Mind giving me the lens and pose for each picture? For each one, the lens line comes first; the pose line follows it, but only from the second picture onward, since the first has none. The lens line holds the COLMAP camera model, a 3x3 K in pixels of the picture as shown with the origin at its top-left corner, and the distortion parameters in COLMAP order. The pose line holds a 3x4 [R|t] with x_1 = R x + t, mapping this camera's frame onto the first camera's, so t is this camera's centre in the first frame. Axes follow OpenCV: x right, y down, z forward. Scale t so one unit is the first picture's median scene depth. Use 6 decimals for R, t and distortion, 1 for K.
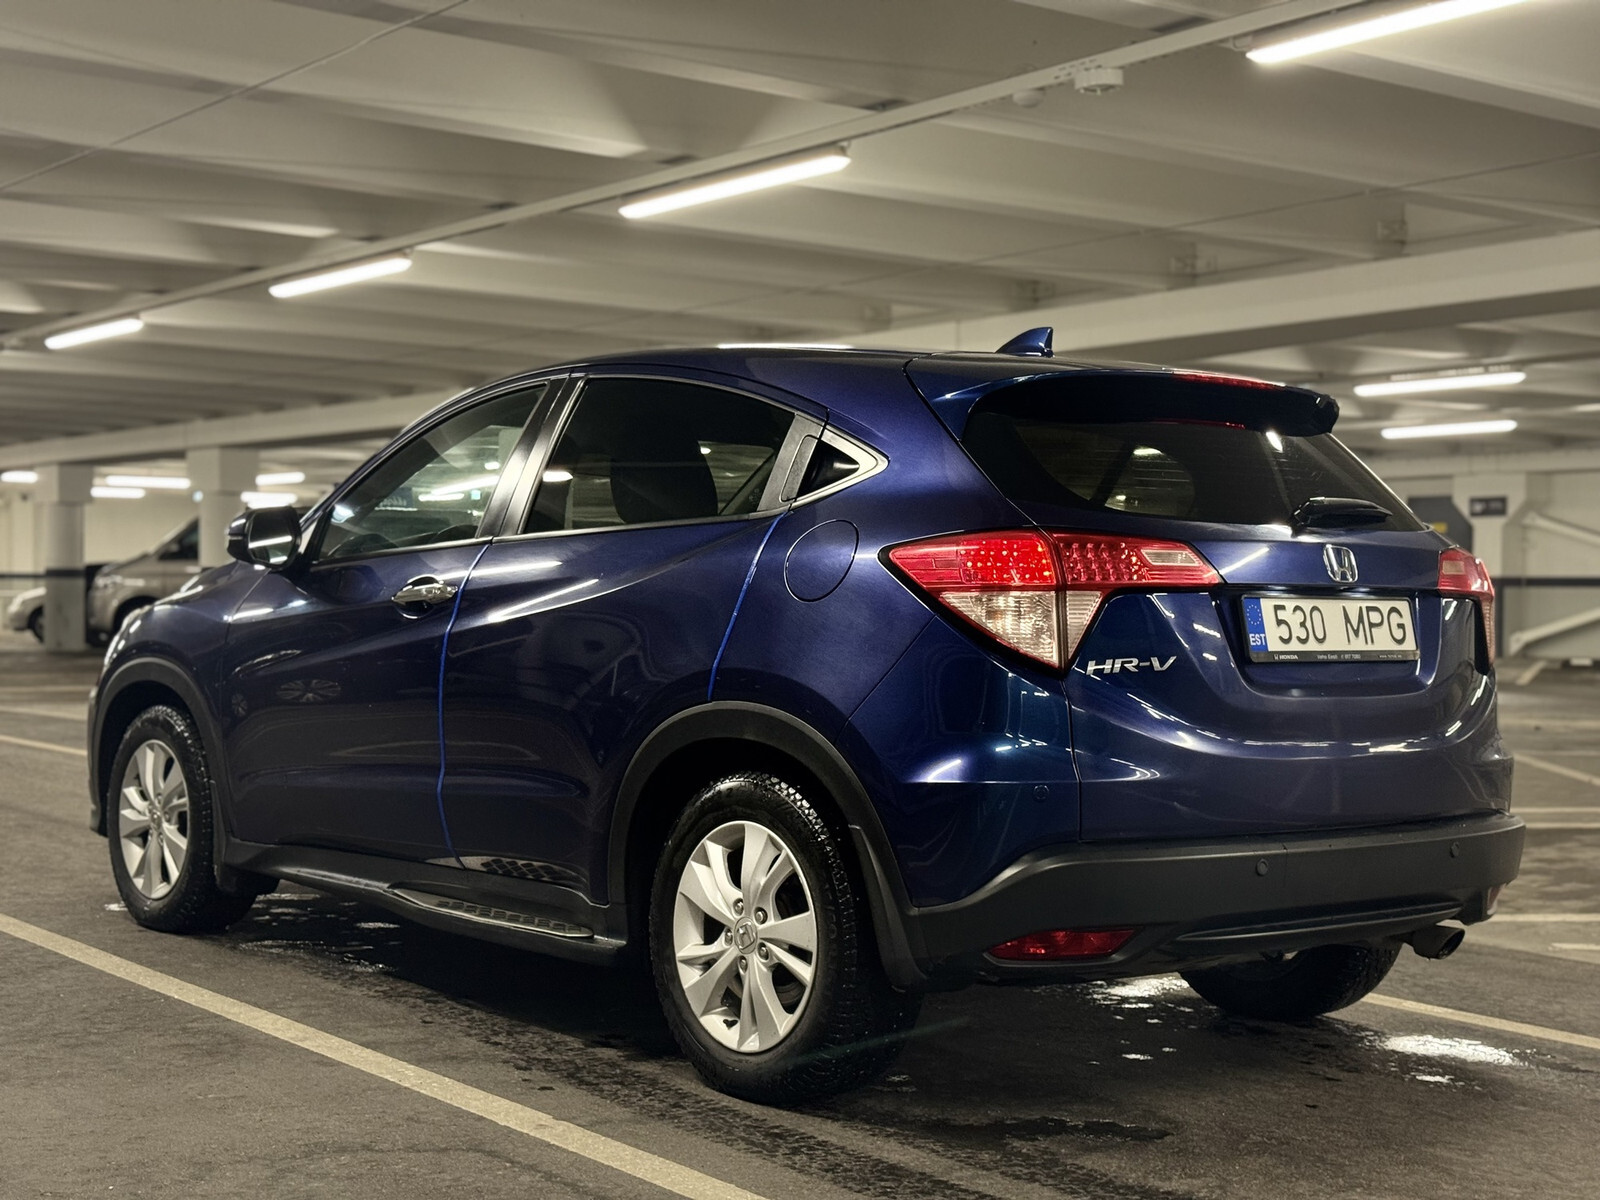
lens RADIAL K [[2248.8, 0, 800.0], [0, 2248.8, 600.0], [0, 0, 1]] dist [0.126235, -0.077385]
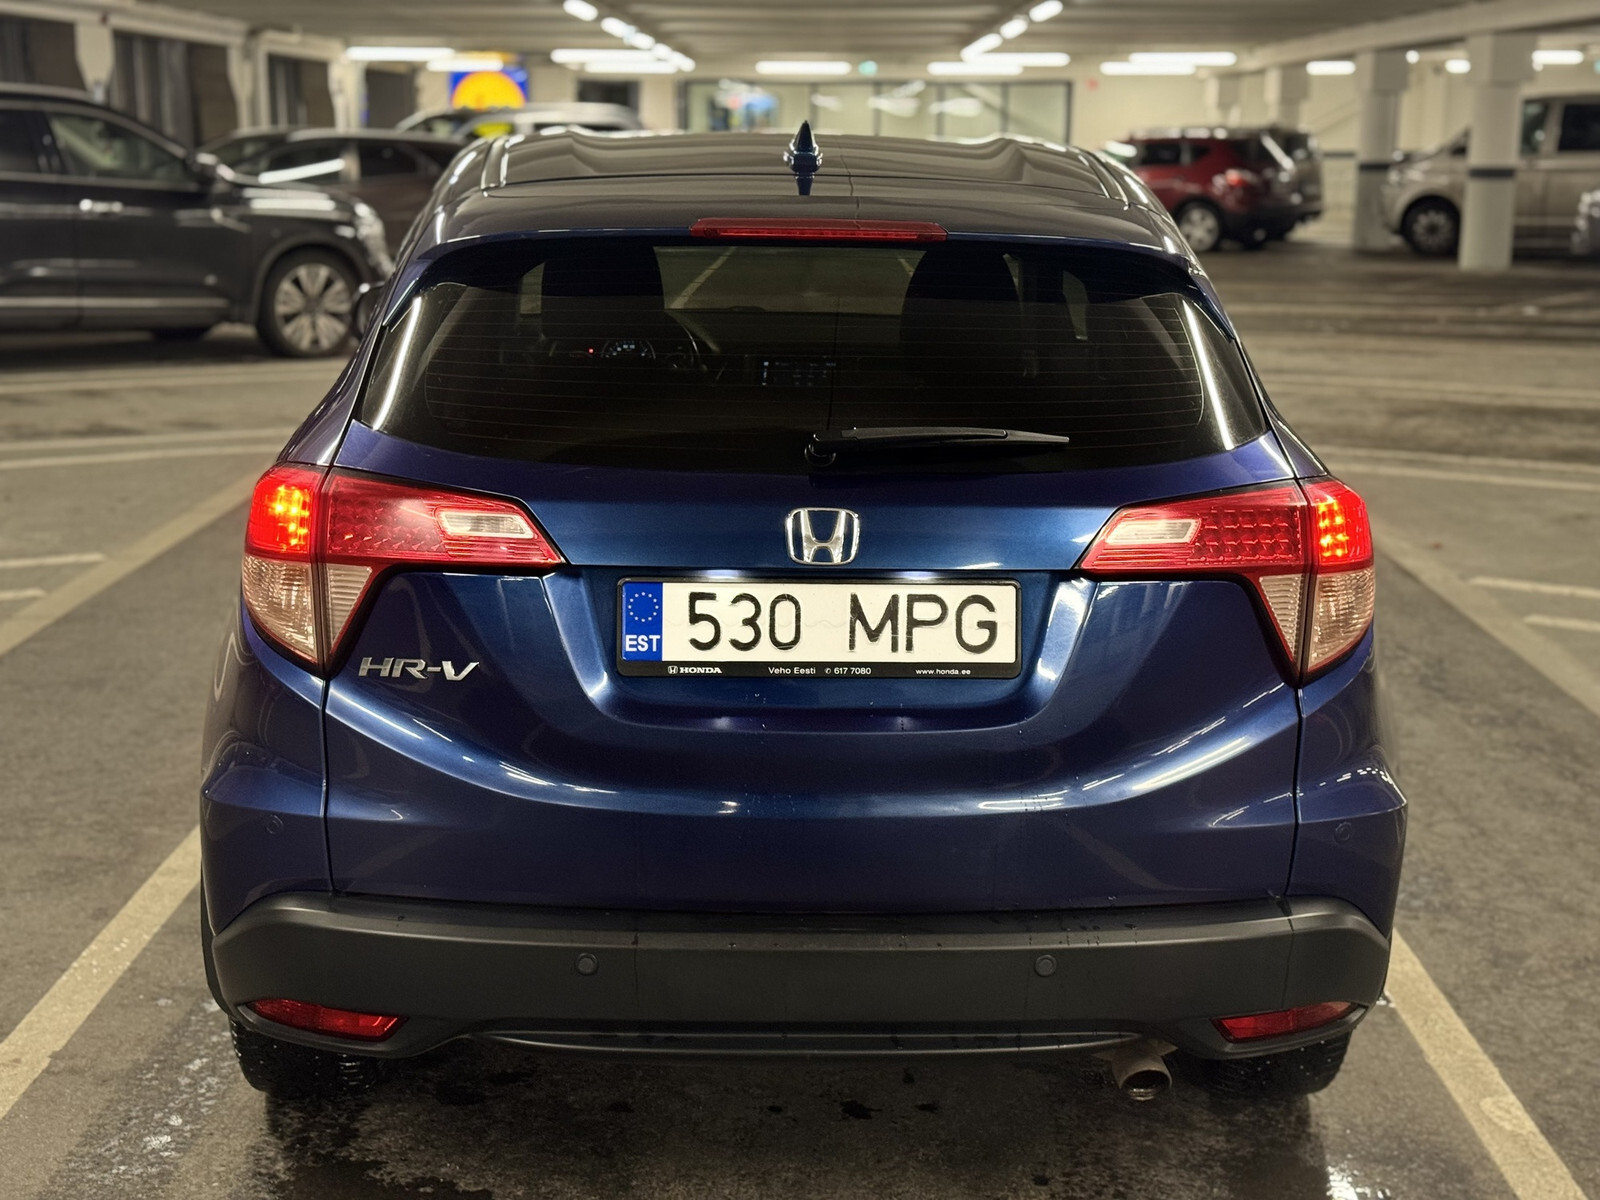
lens RADIAL K [[2248.8, 0, 800.0], [0, 2248.8, 600.0], [0, 0, 1]] dist [0.126235, -0.077385]
pose [[0.784328, 0.123705, -0.607887, 0.626594], [-0.003393, 0.980756, 0.195206, -0.124489], [0.620337, -0.151043, 0.769655, 0.470517]]
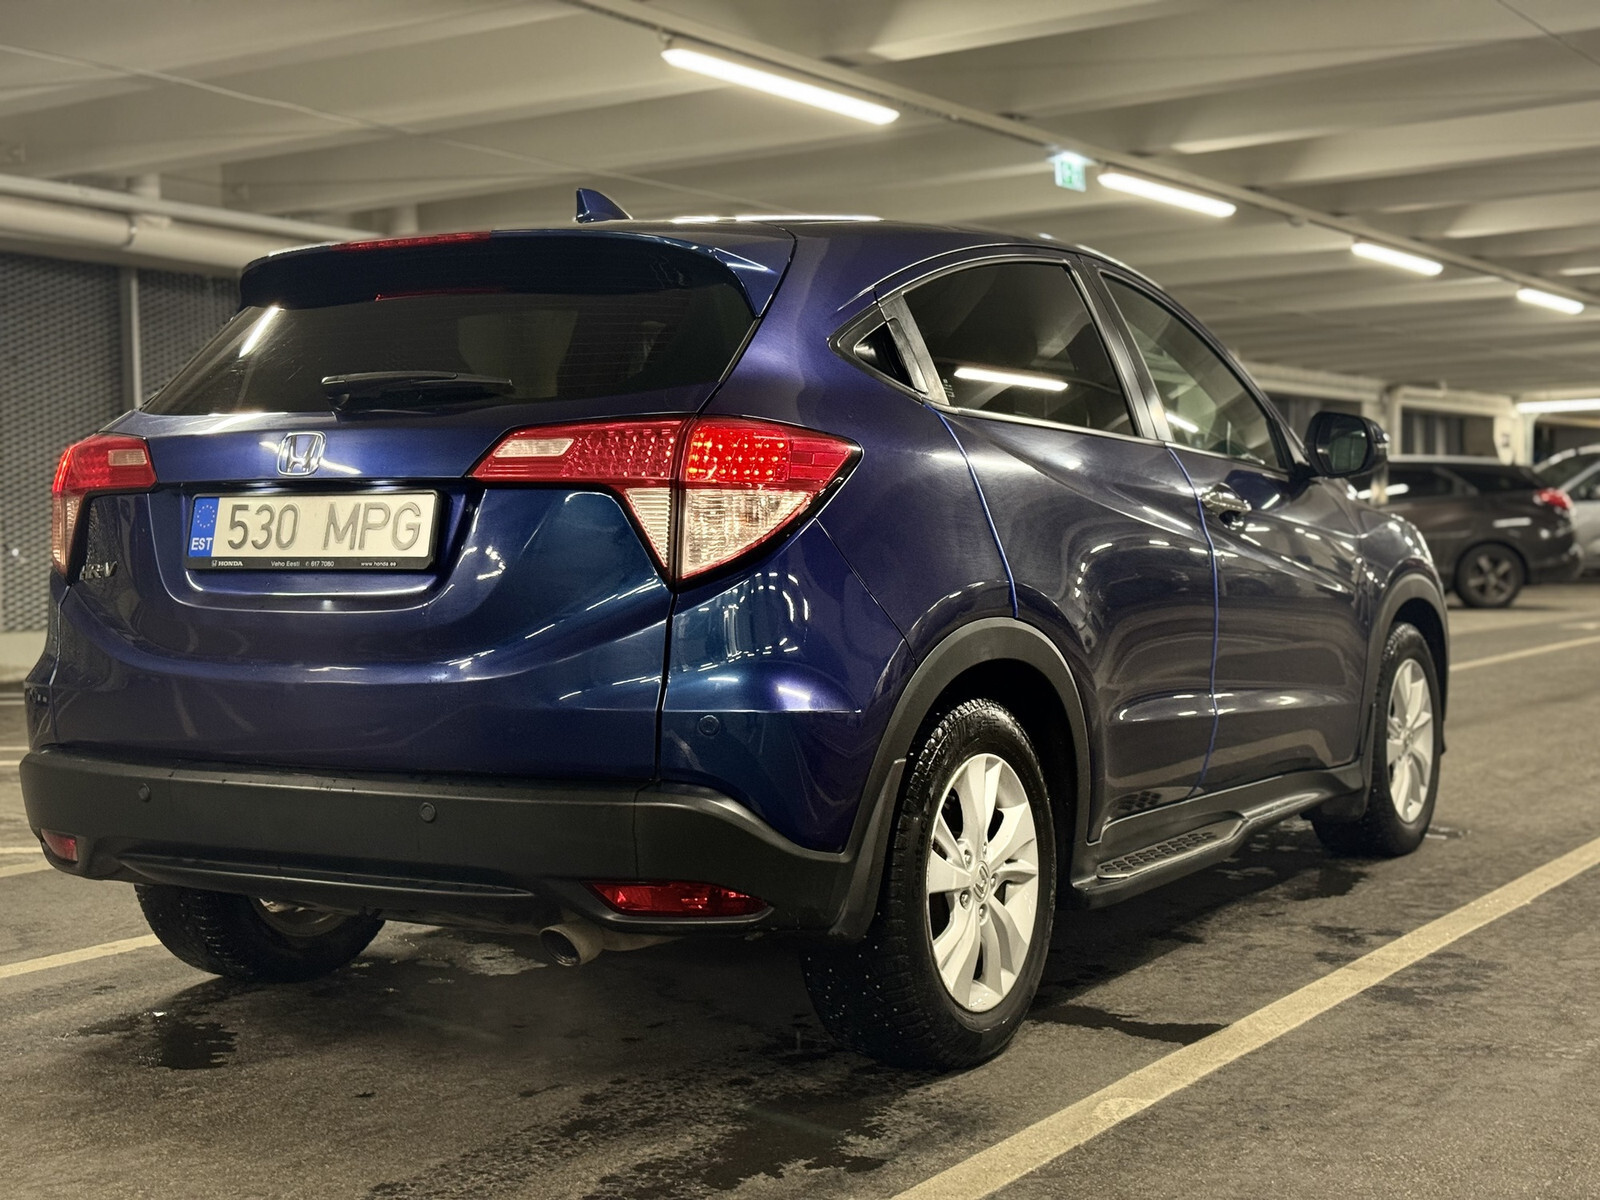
lens RADIAL K [[2248.8, 0, 800.0], [0, 2248.8, 600.0], [0, 0, 1]] dist [0.126235, -0.077385]
pose [[0.339453, 0.019057, -0.940430, 1.074710], [0.013408, 0.999595, 0.025095, 0.019272], [0.940528, -0.021128, 0.339060, 0.868587]]
